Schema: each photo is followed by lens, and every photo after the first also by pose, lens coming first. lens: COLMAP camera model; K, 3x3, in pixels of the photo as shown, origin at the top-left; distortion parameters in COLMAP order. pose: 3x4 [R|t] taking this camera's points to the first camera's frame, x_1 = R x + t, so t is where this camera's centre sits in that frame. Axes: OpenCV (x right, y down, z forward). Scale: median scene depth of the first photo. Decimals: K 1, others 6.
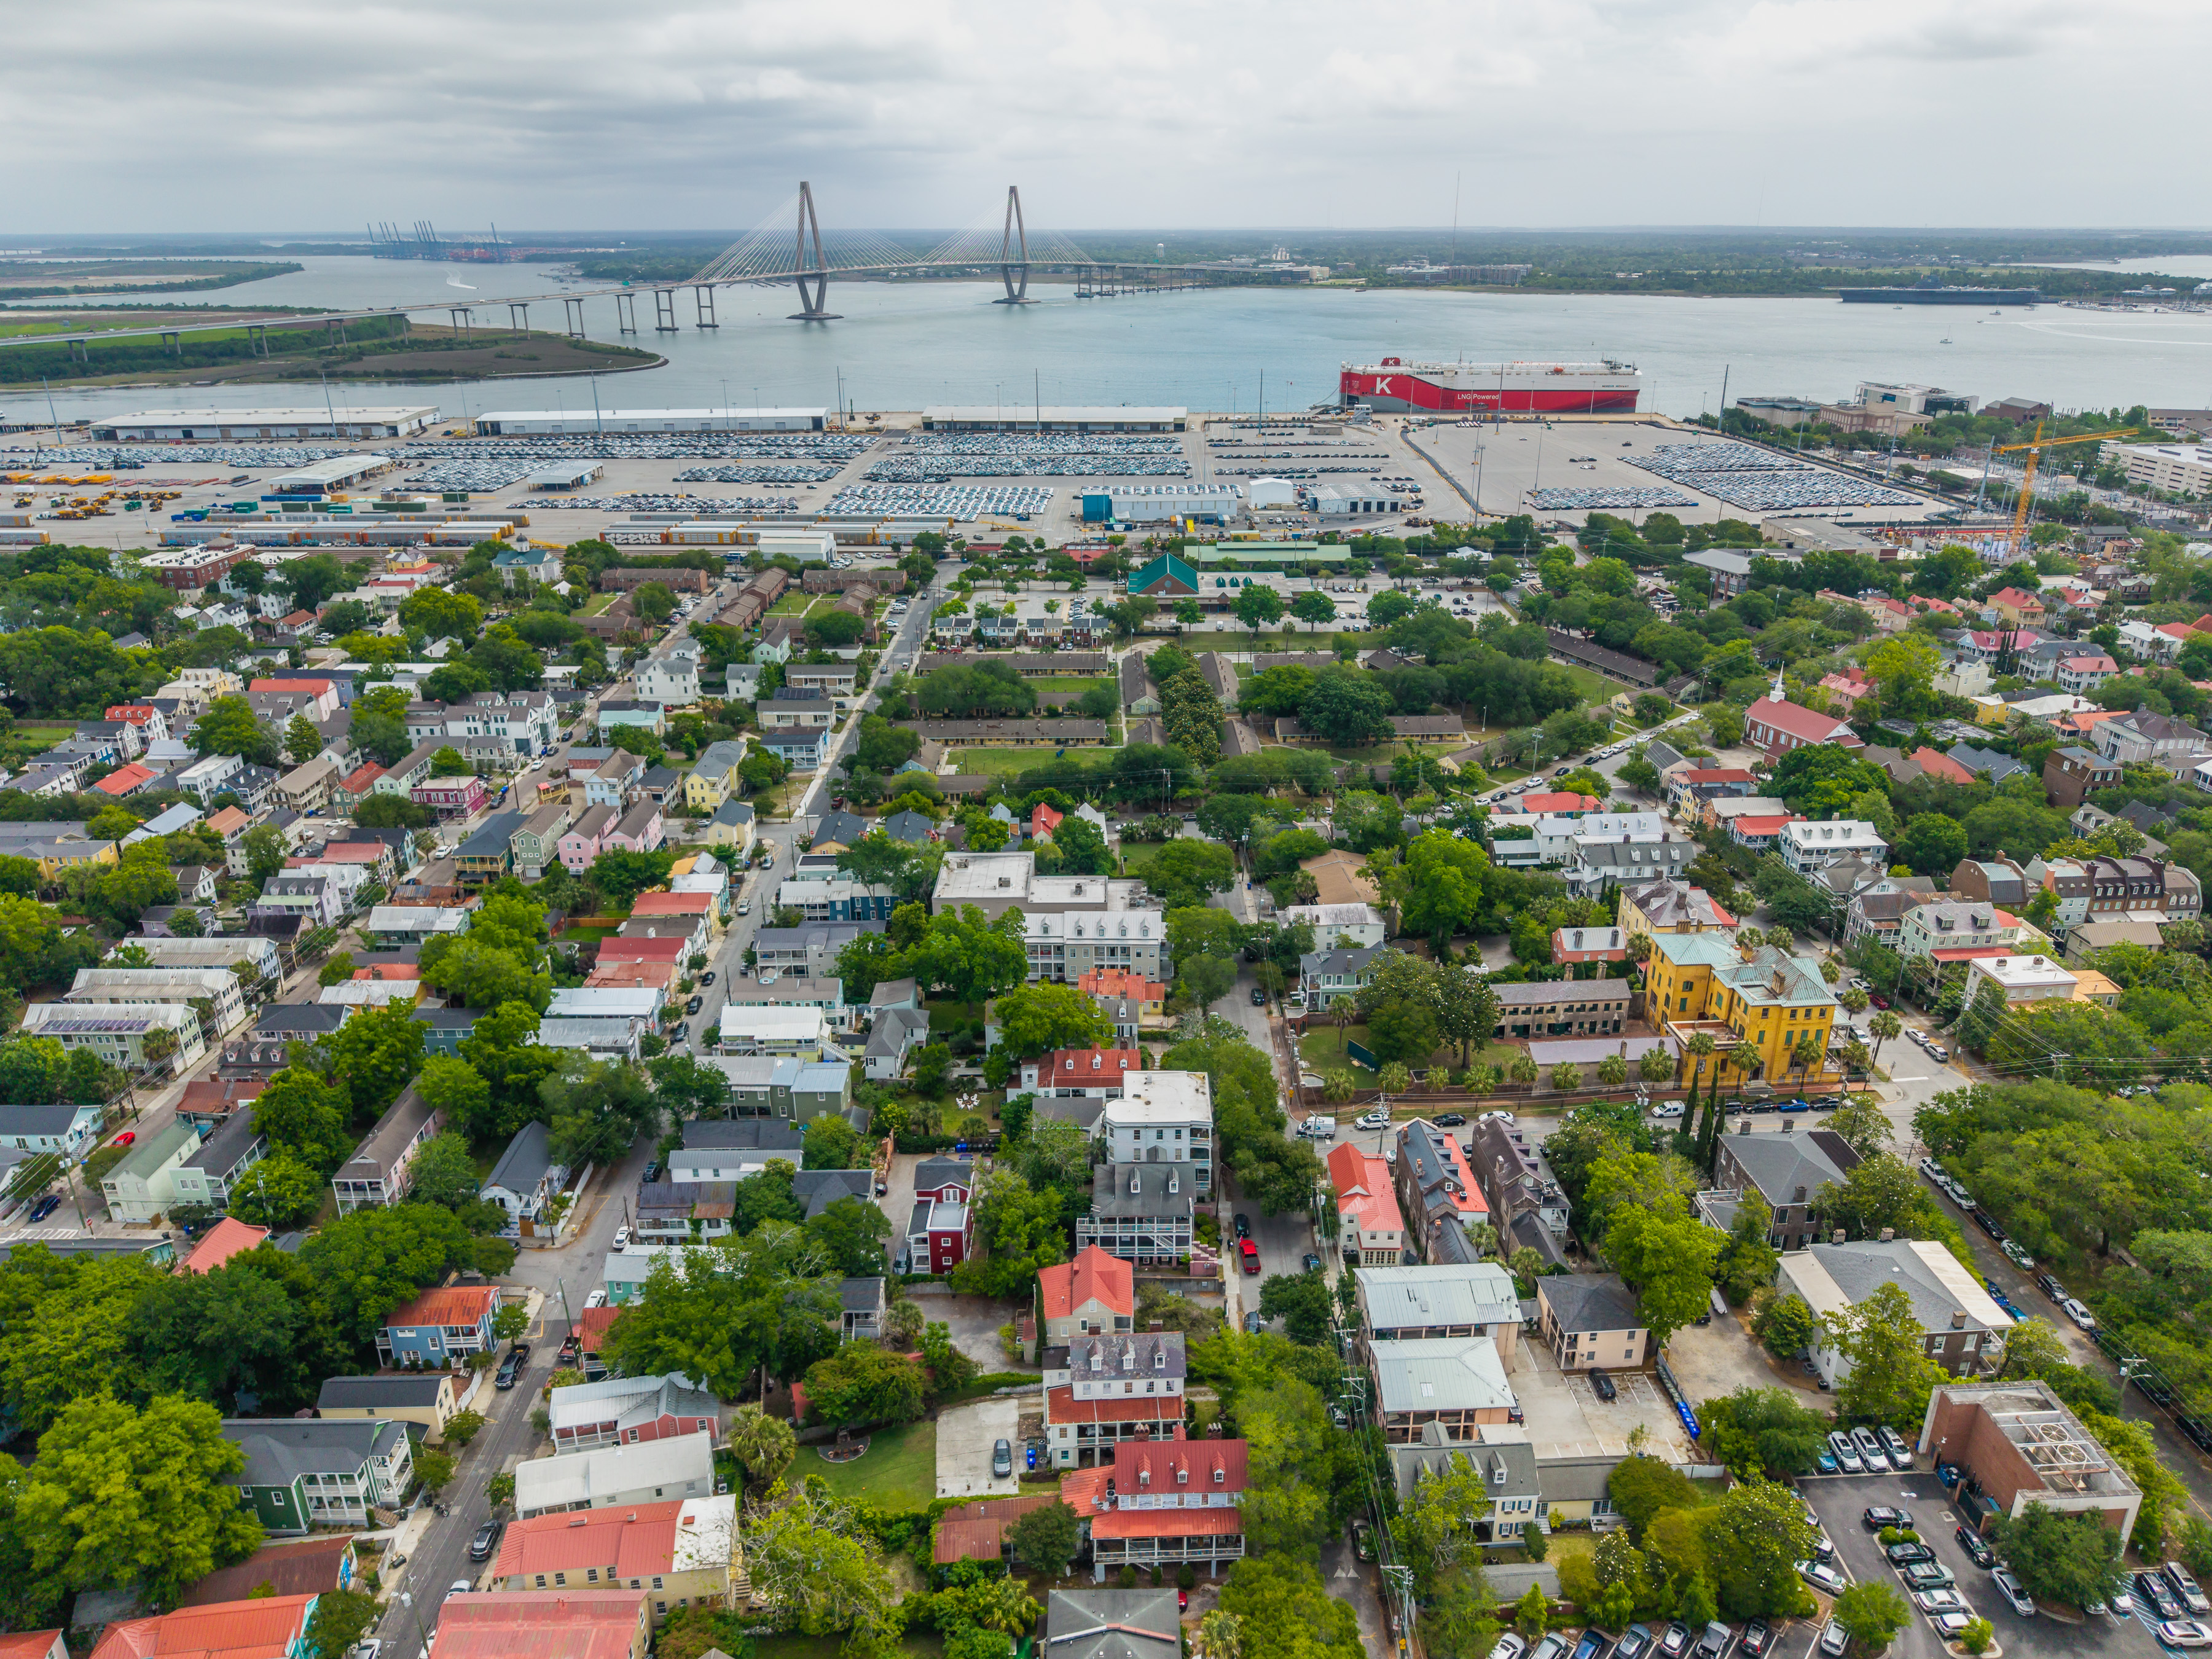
lens RADIAL K [[1502.5, 0, 1106.0], [0, 1502.5, 829.5], [0, 0, 1]] dist [0.087292, -0.171310]
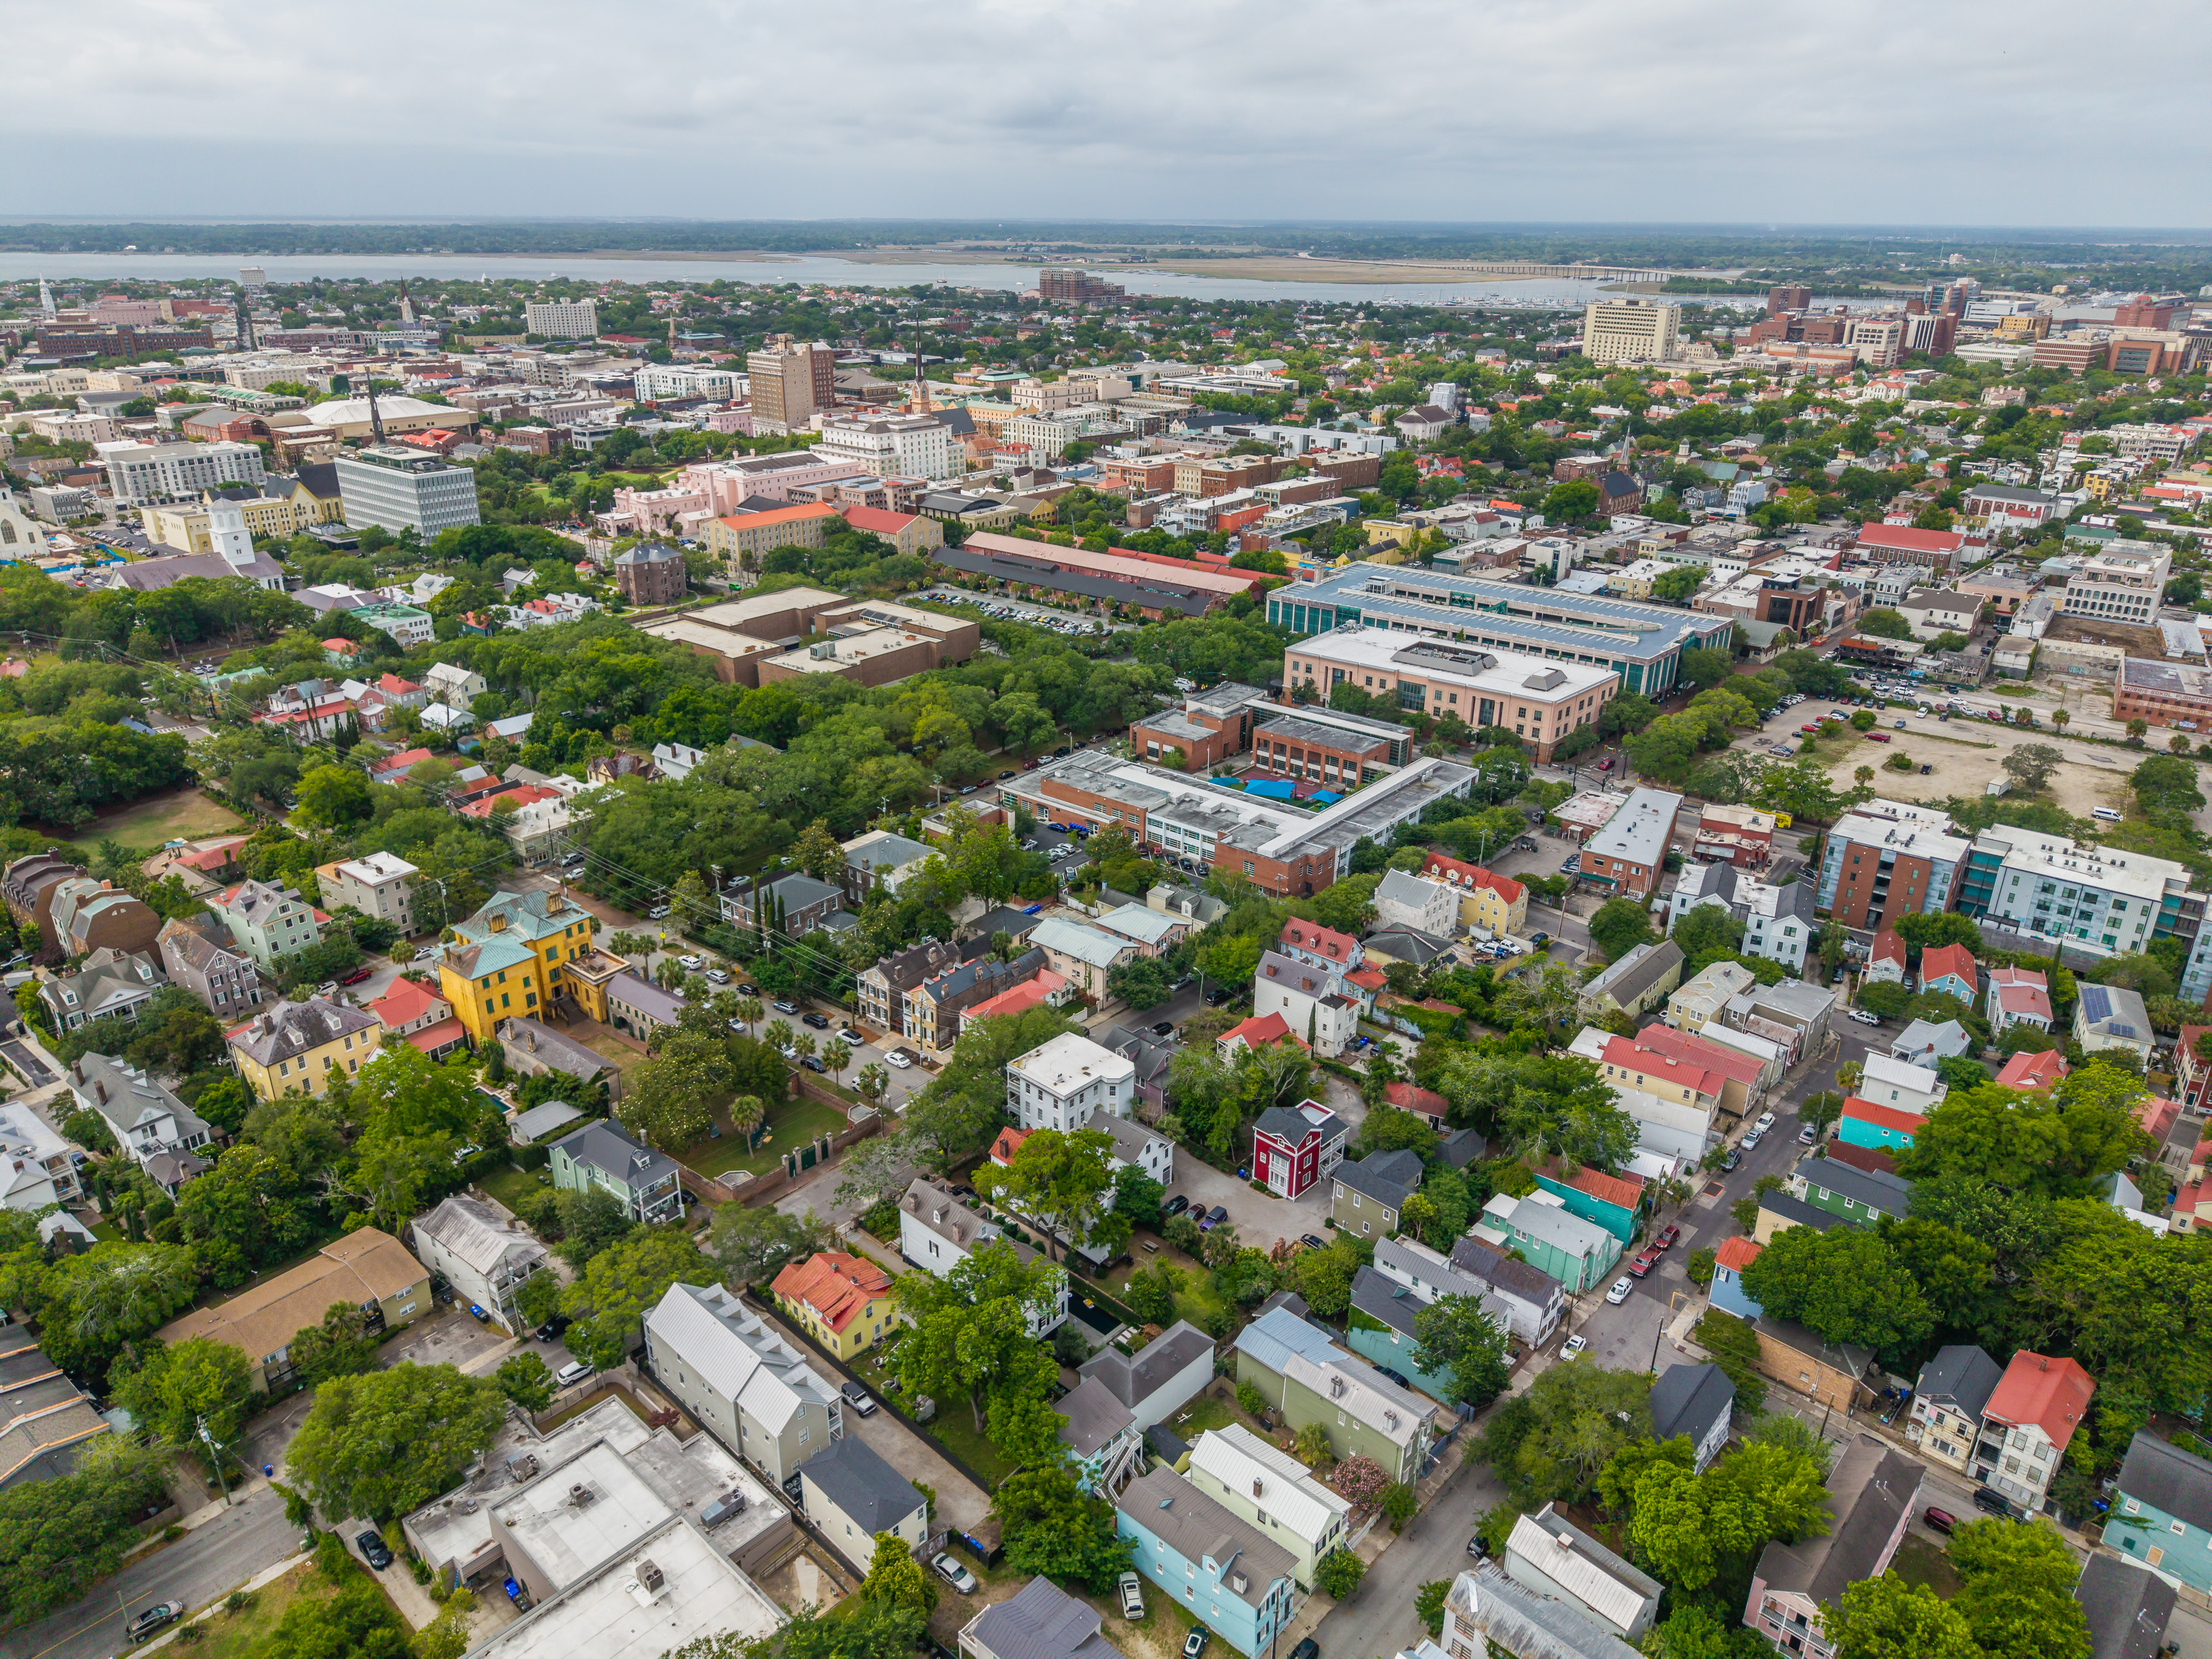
lens RADIAL K [[1469.8, 0, 1106.0], [0, 1469.8, 829.5], [0, 0, 1]] dist [0.085339, -0.120174]
pose [[-0.736165, -0.261127, 0.624399, -0.455916], [0.248876, 0.753487, 0.608537, -0.441828], [-0.629382, 0.603382, -0.489703, 1.108951]]
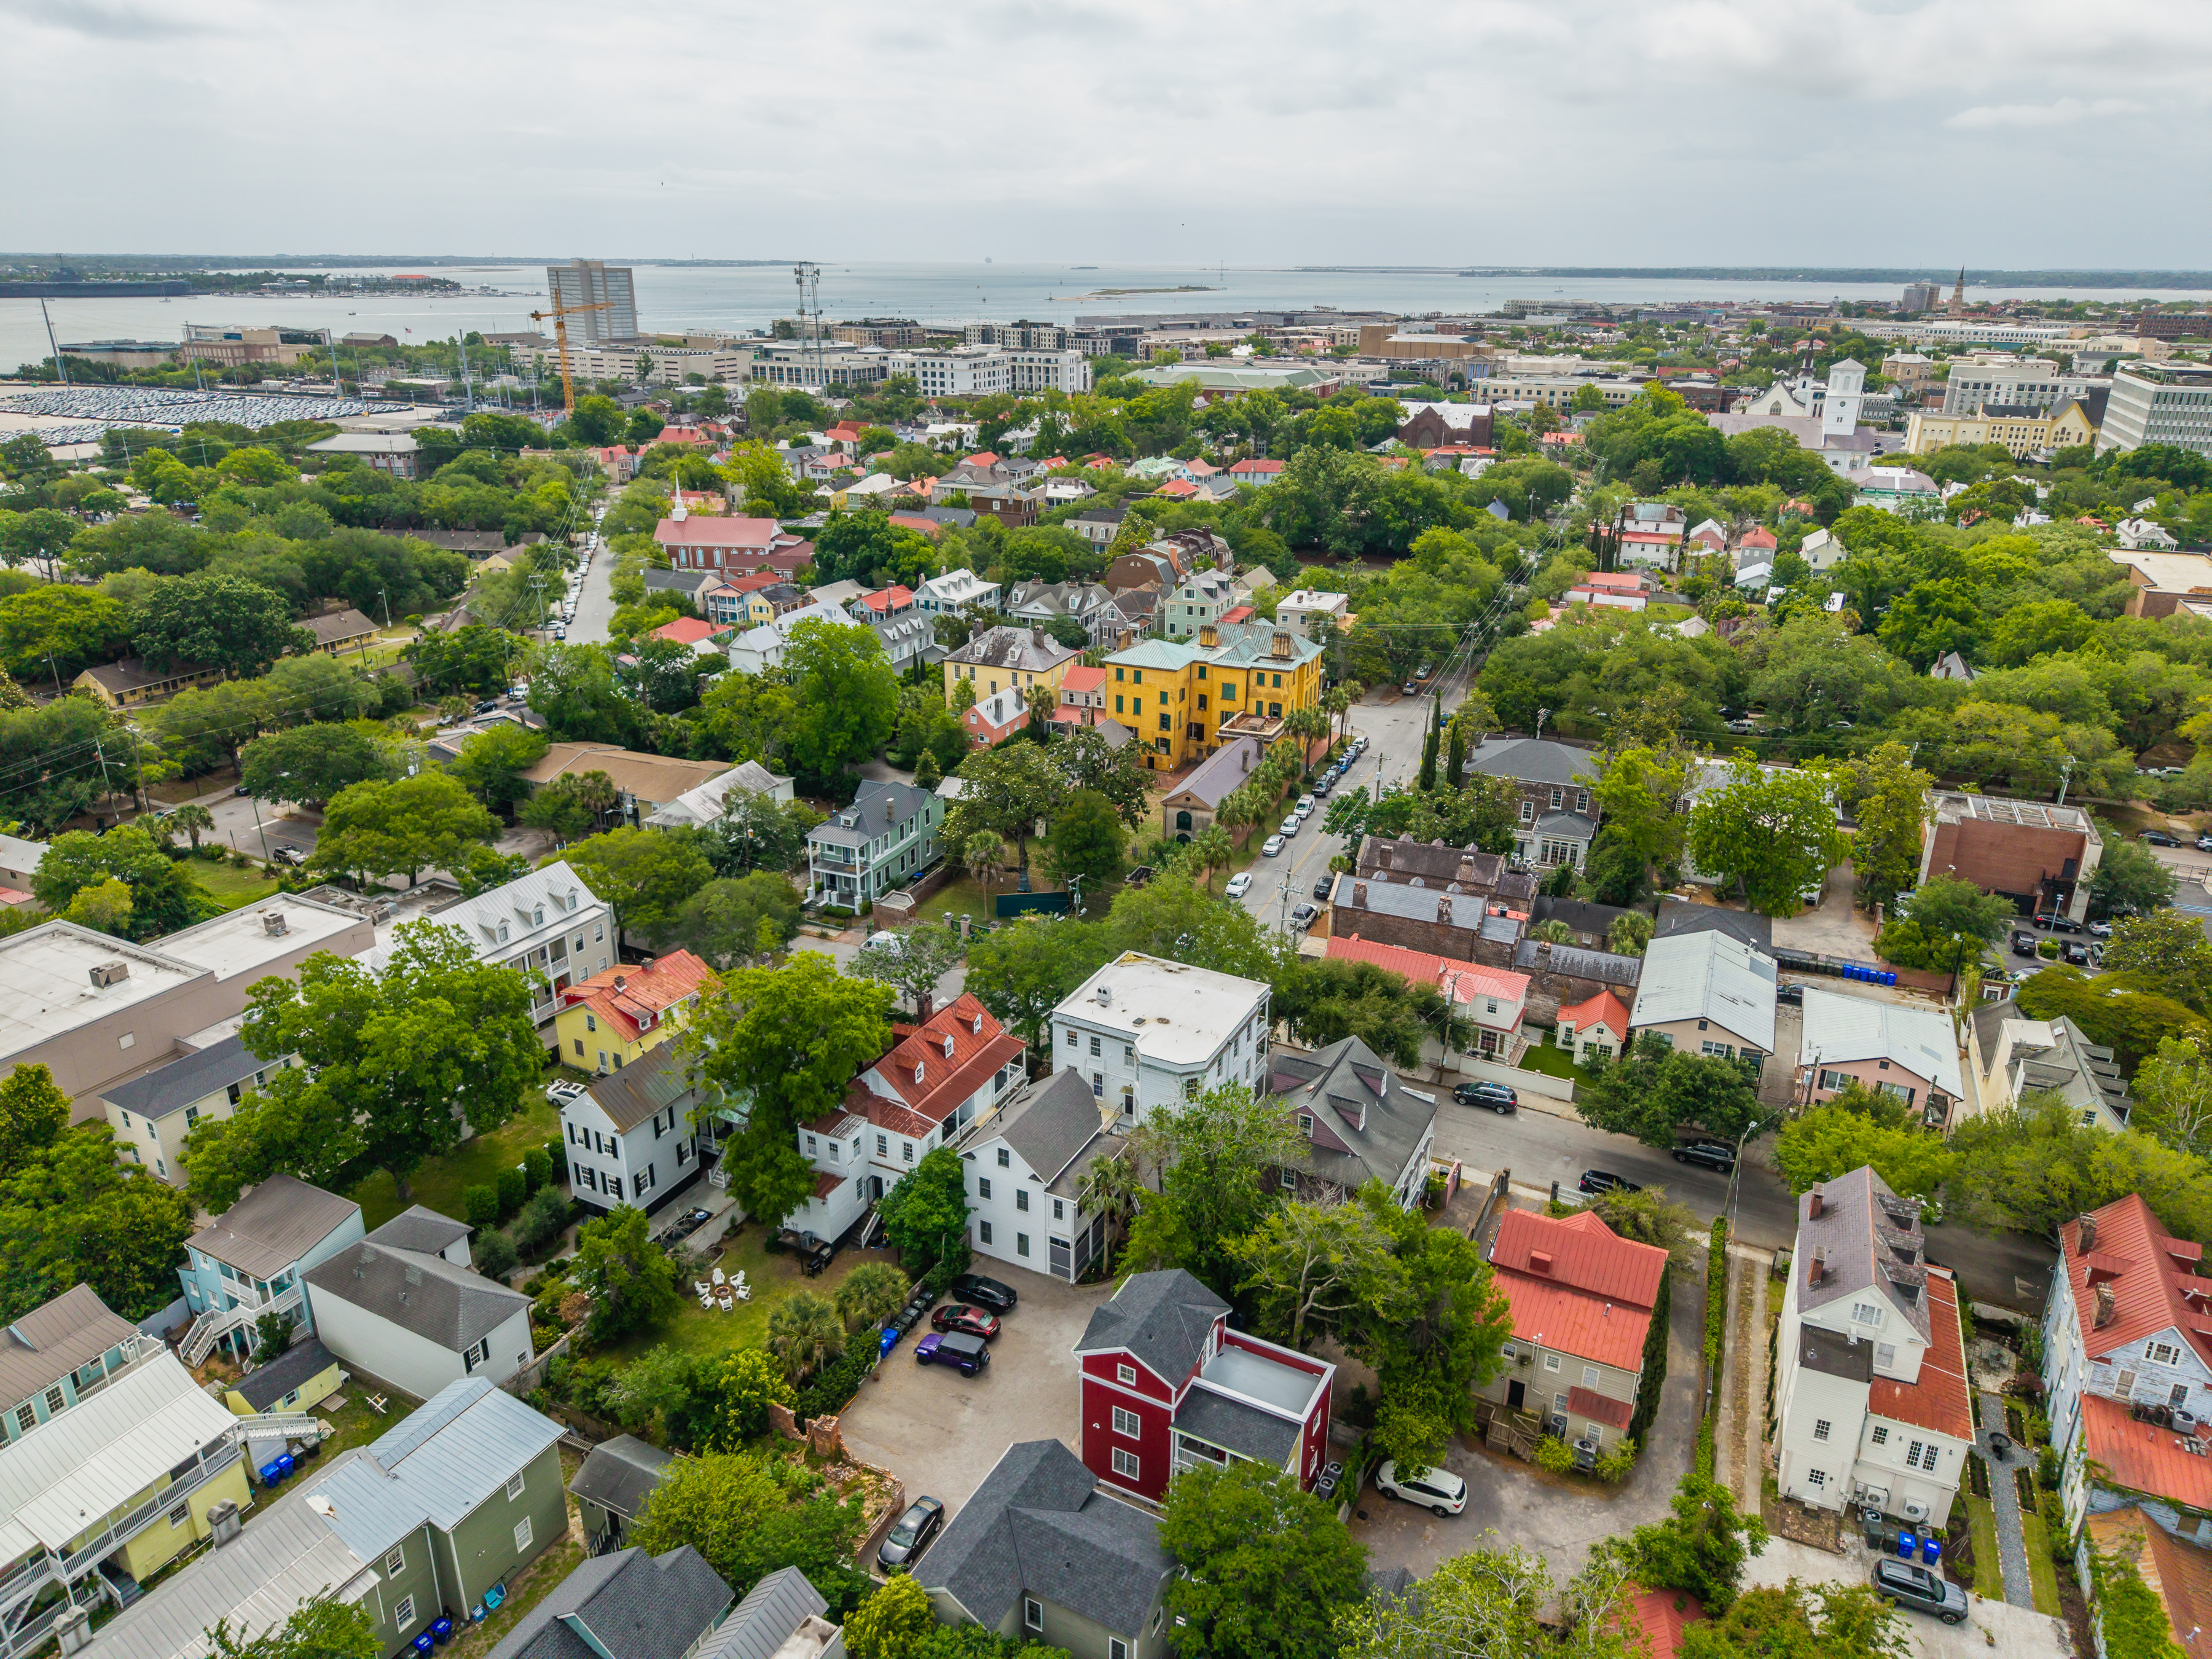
lens RADIAL K [[1482.1, 0, 1107.8], [0, 1482.1, 834.0], [0, 0, 1]] dist [0.021593, -0.023803]
pose [[0.451566, -0.316429, 0.834243, -0.317731], [0.324711, 0.929166, 0.176672, 0.016686], [-0.831054, 0.191108, 0.522328, 0.583988]]
